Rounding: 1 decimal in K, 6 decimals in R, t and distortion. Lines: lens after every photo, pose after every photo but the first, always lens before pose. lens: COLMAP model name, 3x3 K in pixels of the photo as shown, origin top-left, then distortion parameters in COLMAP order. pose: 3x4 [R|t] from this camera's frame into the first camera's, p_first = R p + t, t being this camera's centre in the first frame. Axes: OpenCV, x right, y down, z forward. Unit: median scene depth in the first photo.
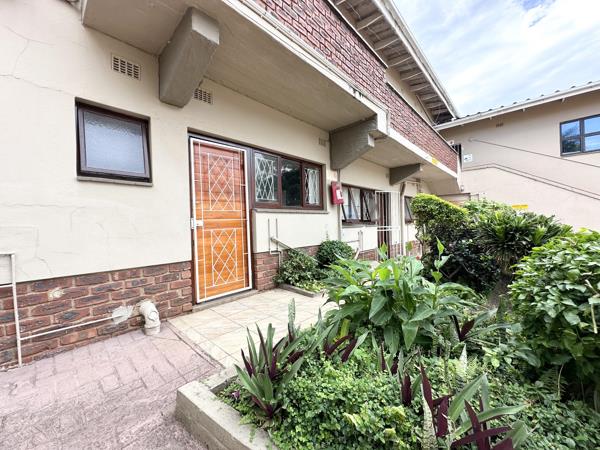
lens RADIAL K [[239.7, 0, 300.0], [0, 239.7, 225.0], [0, 0, 1]] dist [-0.001882, -0.000202]
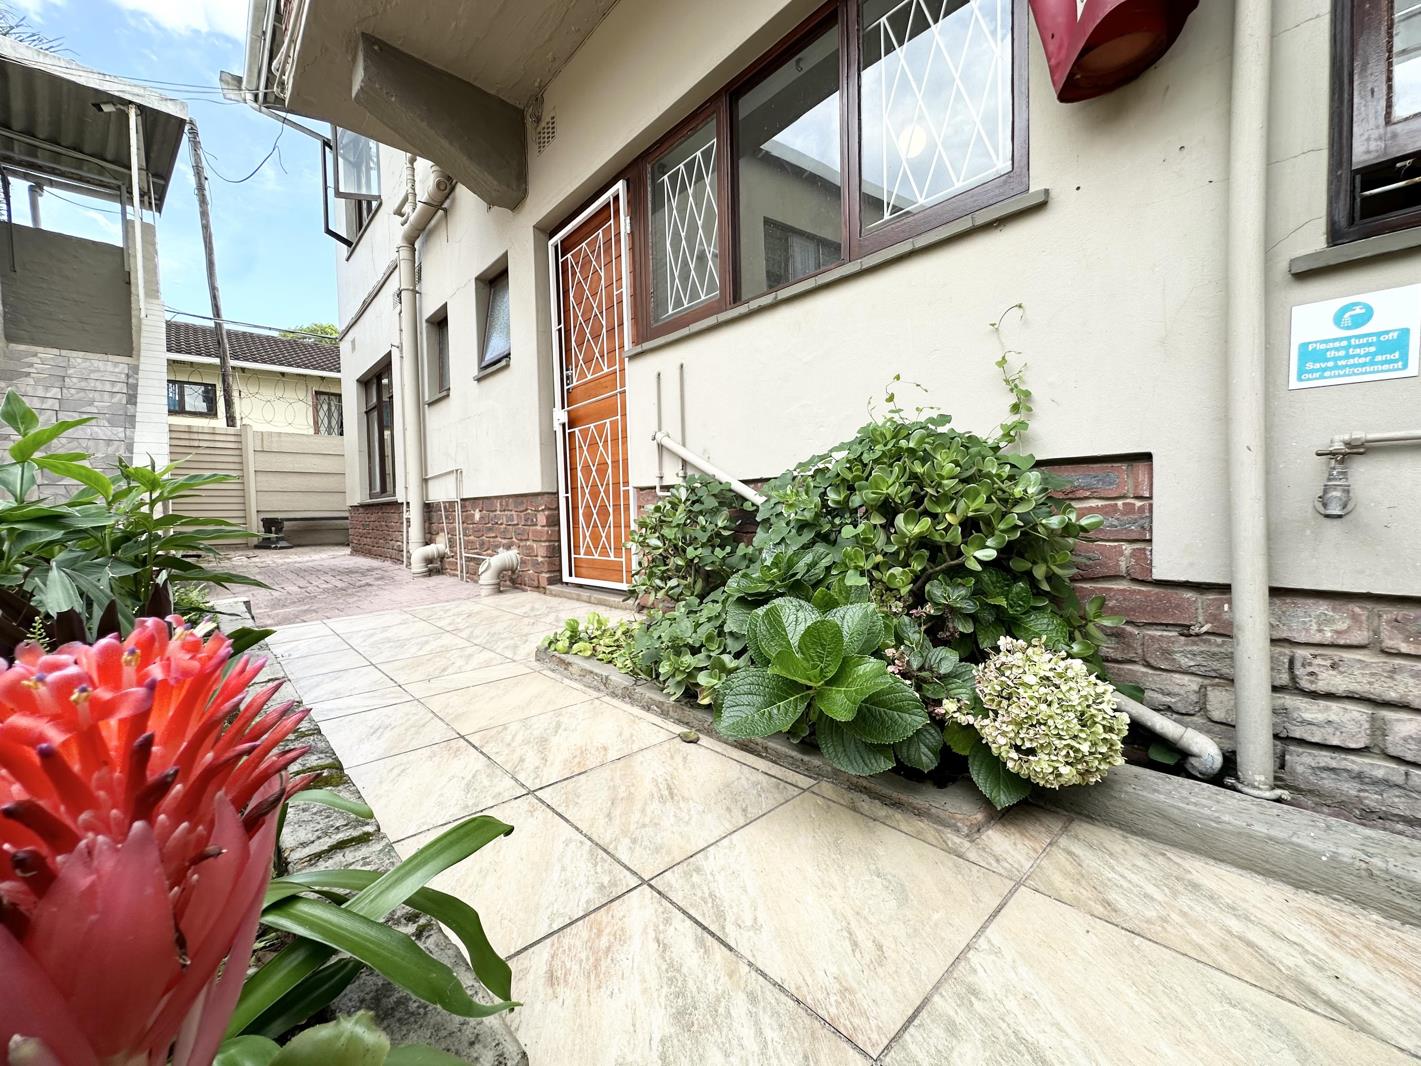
lens RADIAL K [[567.6, 0, 710.5], [0, 567.6, 533.0], [0, 0, 1]] dist [-0.001882, -0.000202]
pose [[-0.084366, 0.072815, -0.993771, 0.563896], [0.001502, 0.997335, 0.072948, 0.114595], [0.996434, 0.004662, -0.084251, 1.132412]]
